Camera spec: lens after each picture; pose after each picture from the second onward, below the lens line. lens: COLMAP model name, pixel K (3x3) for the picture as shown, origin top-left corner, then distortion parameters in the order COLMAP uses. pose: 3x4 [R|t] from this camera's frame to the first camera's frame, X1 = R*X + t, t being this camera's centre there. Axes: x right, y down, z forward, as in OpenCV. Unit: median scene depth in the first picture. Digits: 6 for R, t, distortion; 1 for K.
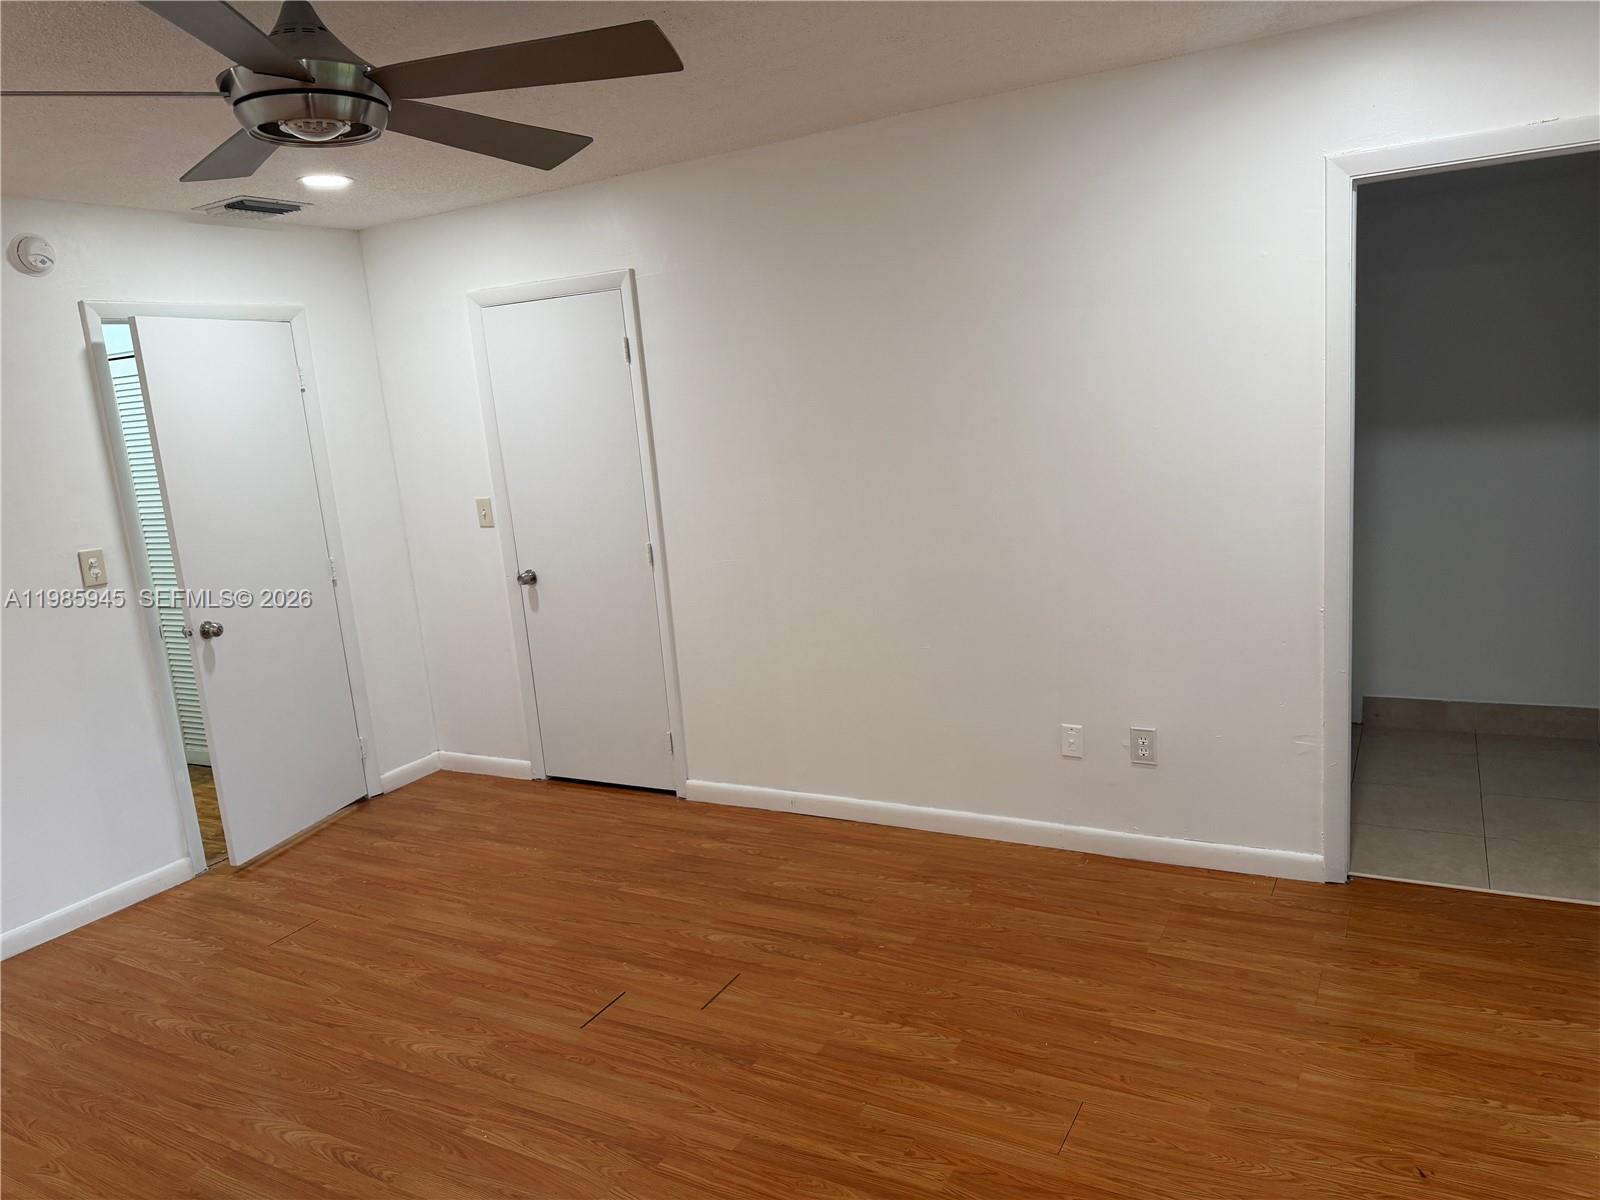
lens RADIAL K [[1123.7, 0, 802.2], [0, 1123.7, 608.9], [0, 0, 1]] dist [0.047993, -0.061020]
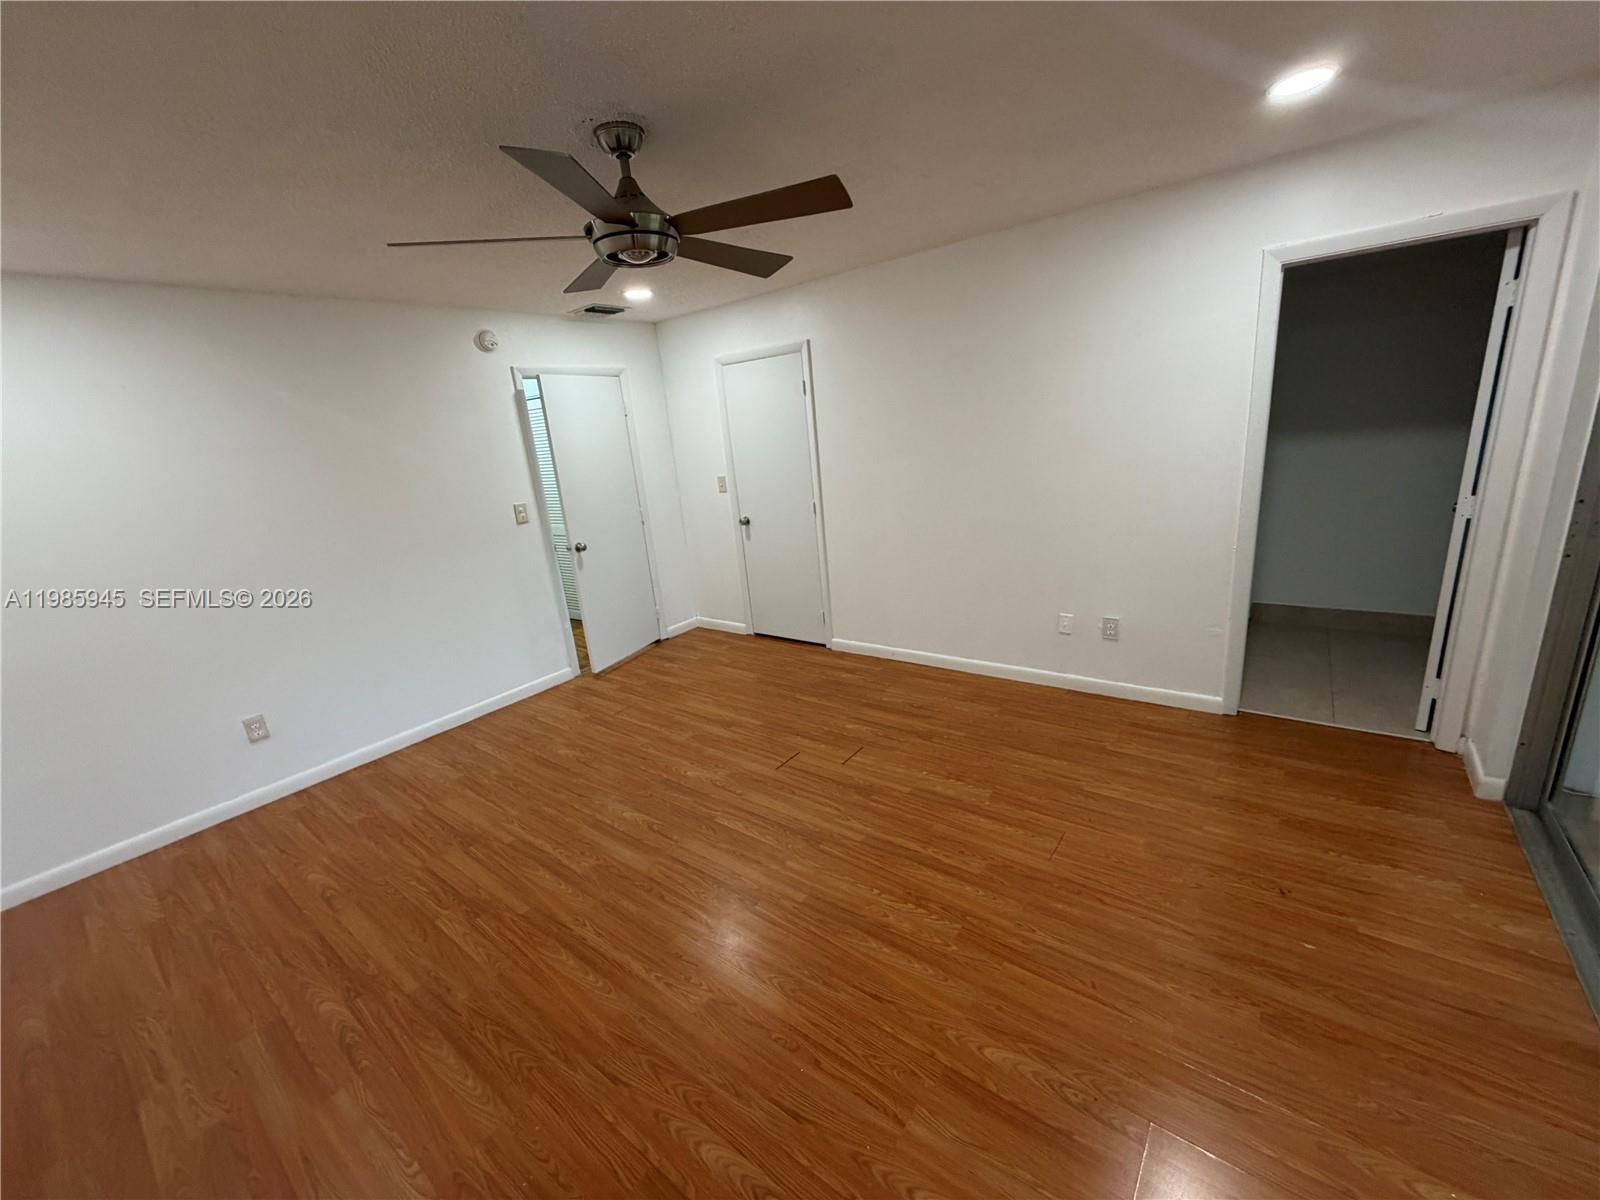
lens RADIAL K [[638.3, 0, 799.5], [0, 638.3, 603.4], [0, 0, 1]] dist [-0.002247, 0.000856]
pose [[0.989114, 0.031563, -0.143726, -0.016720], [-0.017853, 0.995250, 0.095699, 0.004268], [0.146064, -0.092091, 0.984980, 0.016387]]
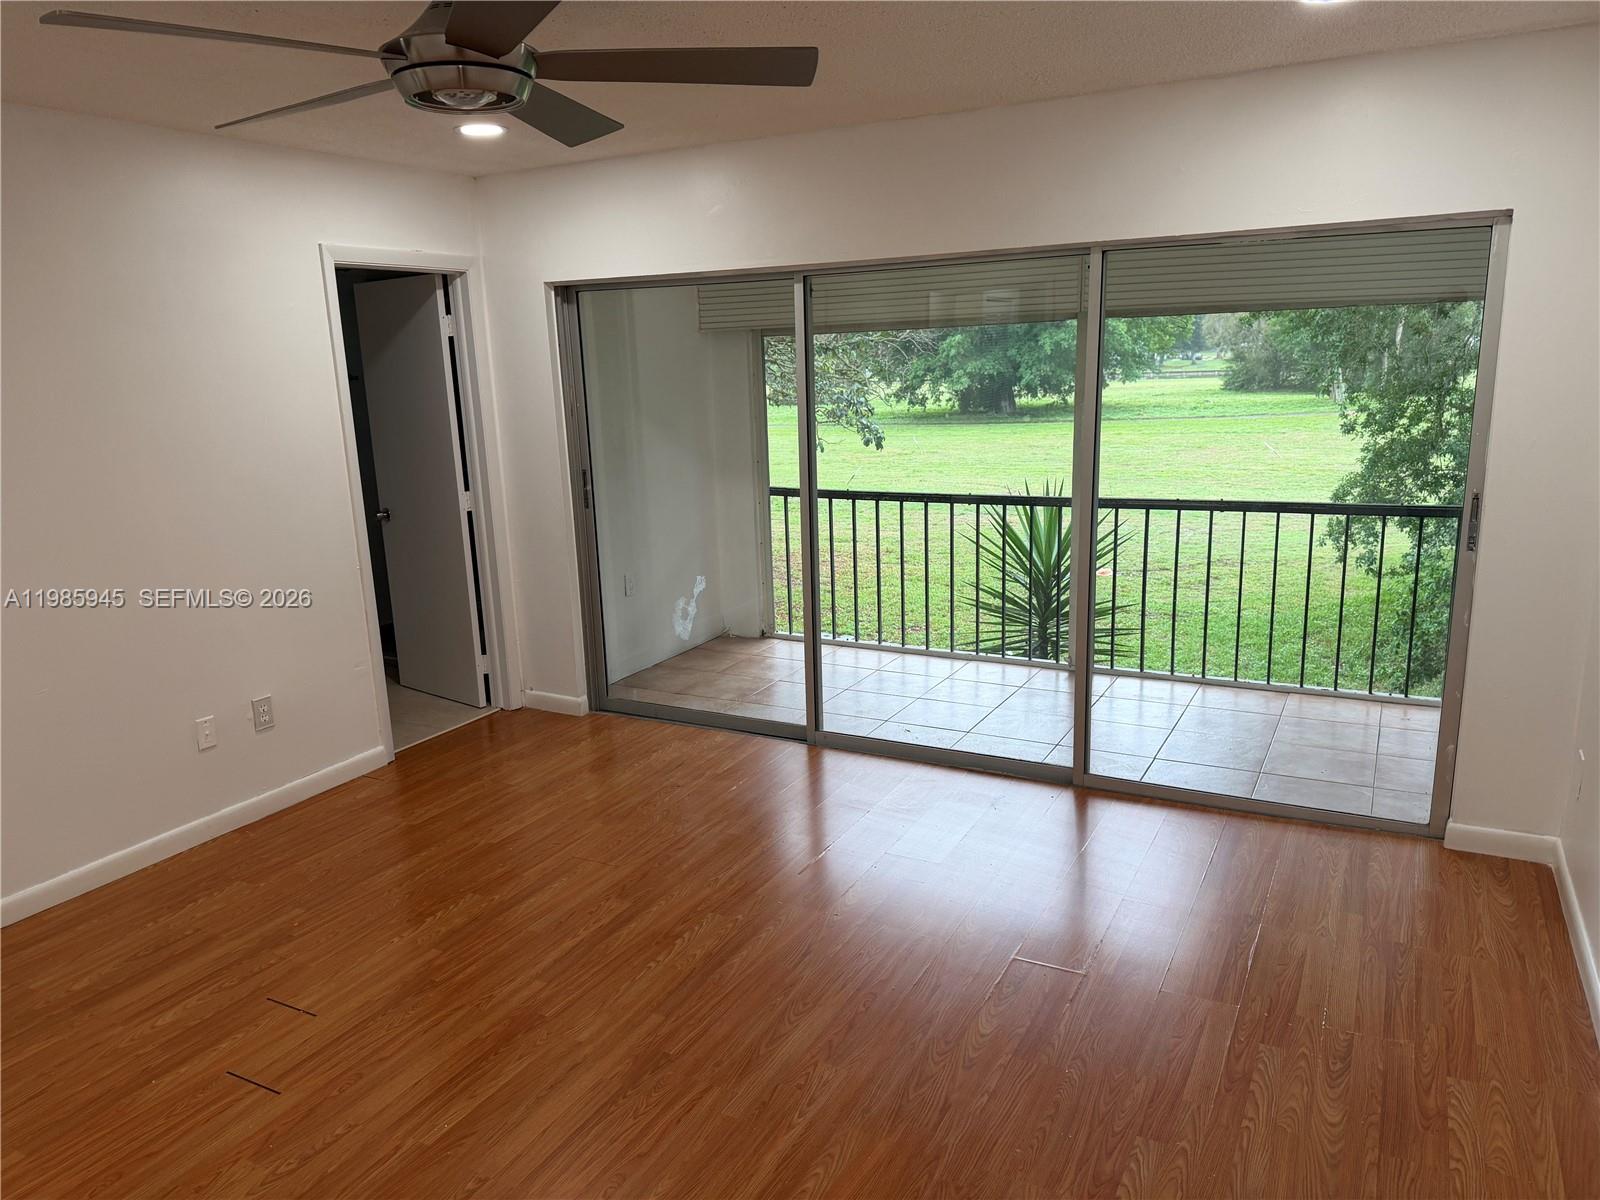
lens RADIAL K [[1123.7, 0, 792.4], [0, 1123.7, 606.5], [0, 0, 1]] dist [0.047993, -0.061020]
pose [[-0.011518, -0.137063, 0.990495, -0.899067], [0.229312, 0.963800, 0.136035, -0.018852], [-0.973285, 0.228700, 0.020329, 0.451871]]
